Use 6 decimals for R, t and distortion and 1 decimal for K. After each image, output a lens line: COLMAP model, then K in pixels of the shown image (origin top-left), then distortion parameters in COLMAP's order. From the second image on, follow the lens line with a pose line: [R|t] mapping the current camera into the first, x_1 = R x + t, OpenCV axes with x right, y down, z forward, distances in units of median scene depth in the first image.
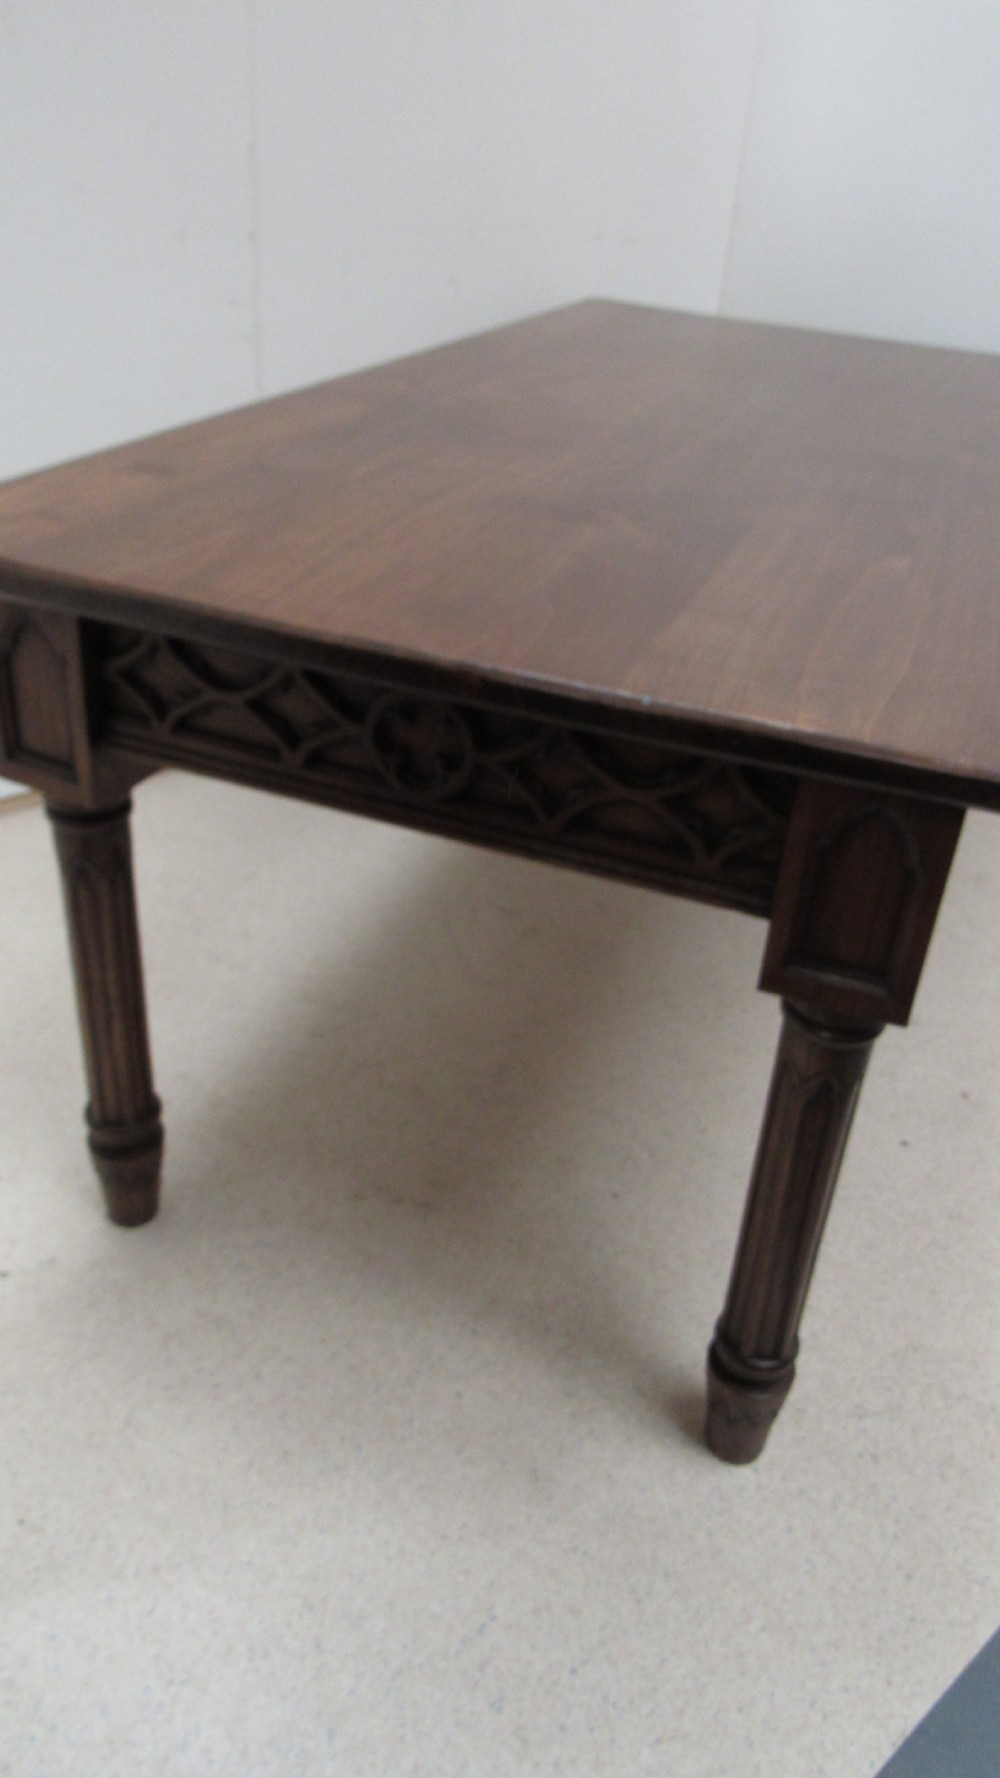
lens RADIAL K [[1265.5, 0, 500.0], [0, 1265.5, 889.0], [0, 0, 1]] dist [-0.037929, 0.021942]
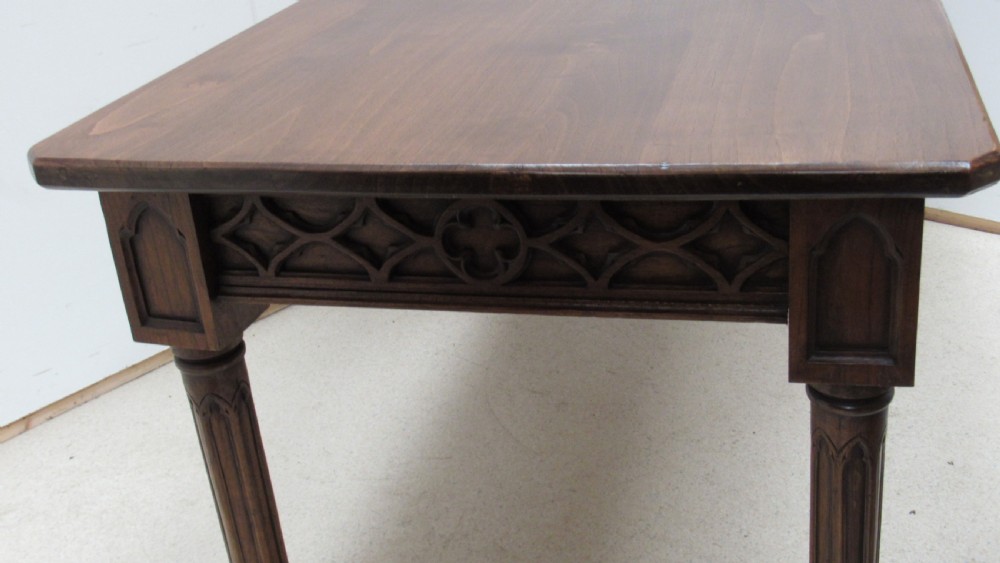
lens RADIAL K [[1105.8, 0, 500.0], [0, 1105.8, 281.5], [0, 0, 1]] dist [-0.058239, 0.004373]
pose [[0.980970, -0.191847, 0.029883, -0.079279], [0.193977, 0.975049, -0.107944, 0.041083], [-0.008428, 0.111686, 0.993708, -0.072753]]
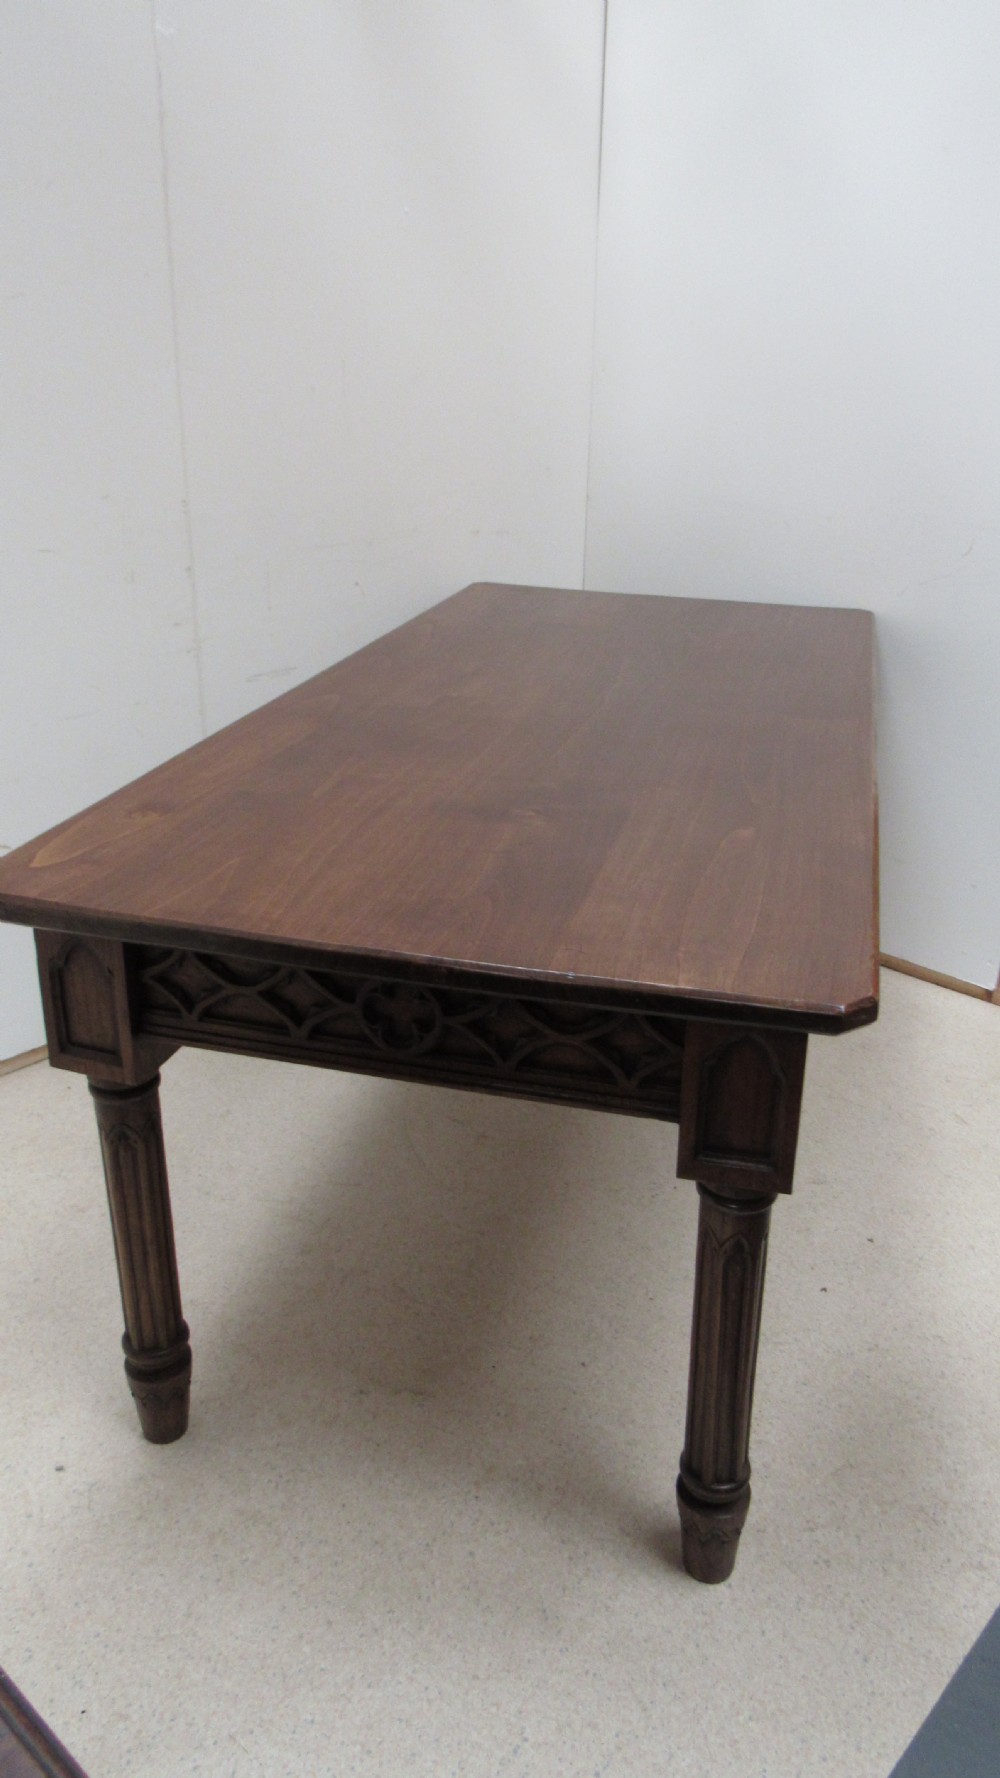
lens RADIAL K [[1265.5, 0, 500.0], [0, 1265.5, 889.0], [0, 0, 1]] dist [-0.037929, 0.021942]
pose [[0.992849, -0.094310, 0.073182, -0.040612], [0.104059, 0.984174, -0.143435, -0.040984], [-0.058497, 0.150025, 0.986950, -0.289931]]
